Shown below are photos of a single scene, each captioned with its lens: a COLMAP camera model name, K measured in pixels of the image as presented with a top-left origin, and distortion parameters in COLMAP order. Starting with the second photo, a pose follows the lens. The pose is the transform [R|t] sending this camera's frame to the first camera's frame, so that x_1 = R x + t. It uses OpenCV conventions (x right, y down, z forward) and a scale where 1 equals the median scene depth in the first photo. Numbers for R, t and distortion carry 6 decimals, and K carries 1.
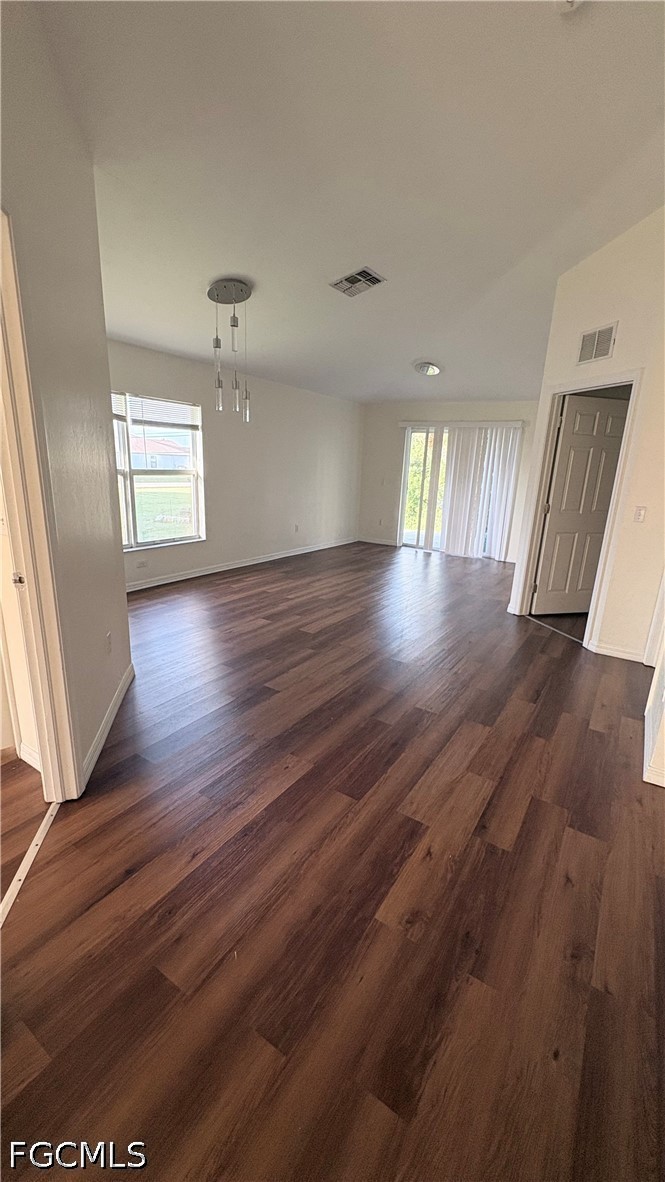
lens RADIAL K [[467.6, 0, 327.1], [0, 467.6, 589.3], [0, 0, 1]] dist [-0.011693, -0.000055]
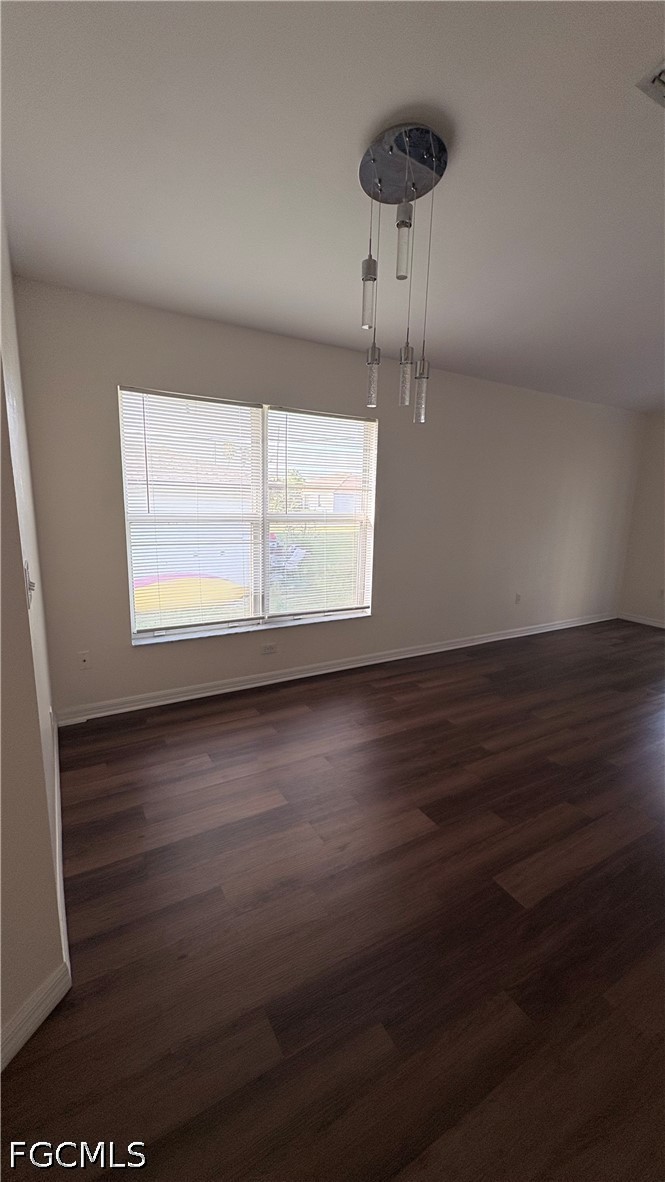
lens RADIAL K [[475.7, 0, 332.5], [0, 475.7, 591.0], [0, 0, 1]] dist [0.001425, 0.000069]
pose [[0.900703, 0.073584, -0.428159, -0.023860], [-0.107754, 0.992594, -0.056089, -0.134791], [0.420861, 0.096656, 0.901961, 0.490278]]
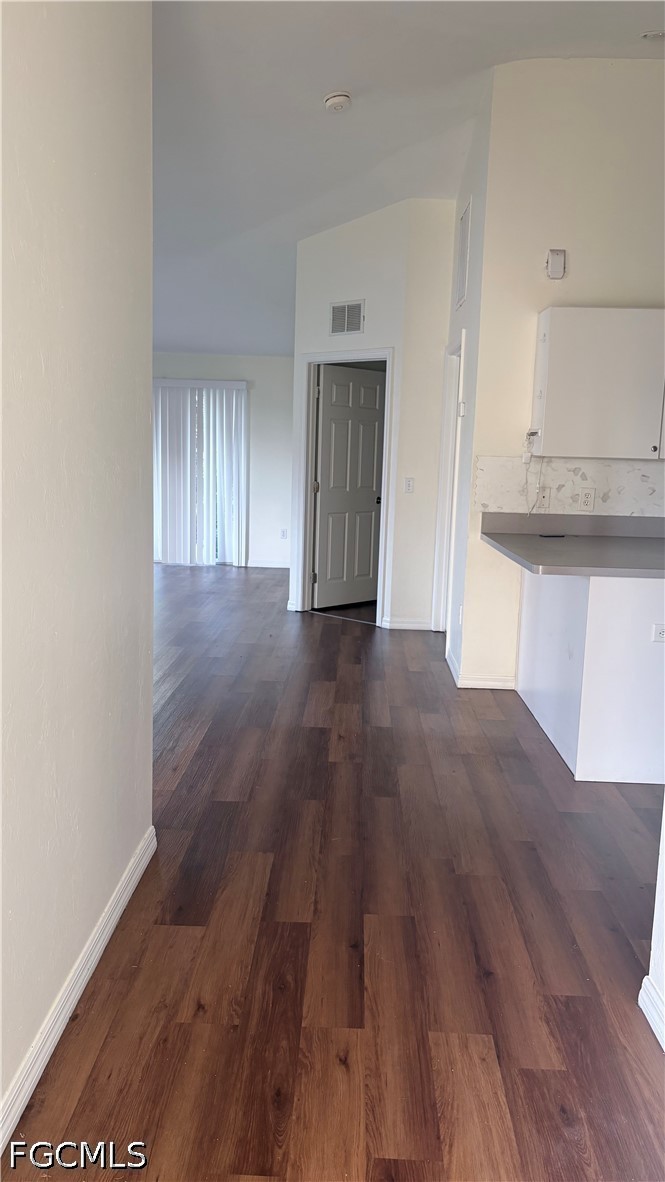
lens RADIAL K [[882.3, 0, 332.5], [0, 882.3, 591.0], [0, 0, 1]] dist [-0.000898, -0.002961]
pose [[0.847872, -0.091528, 0.522241, -0.383517], [0.135996, 0.989577, -0.047361, 0.103415], [-0.512463, 0.111179, 0.851482, -0.411234]]
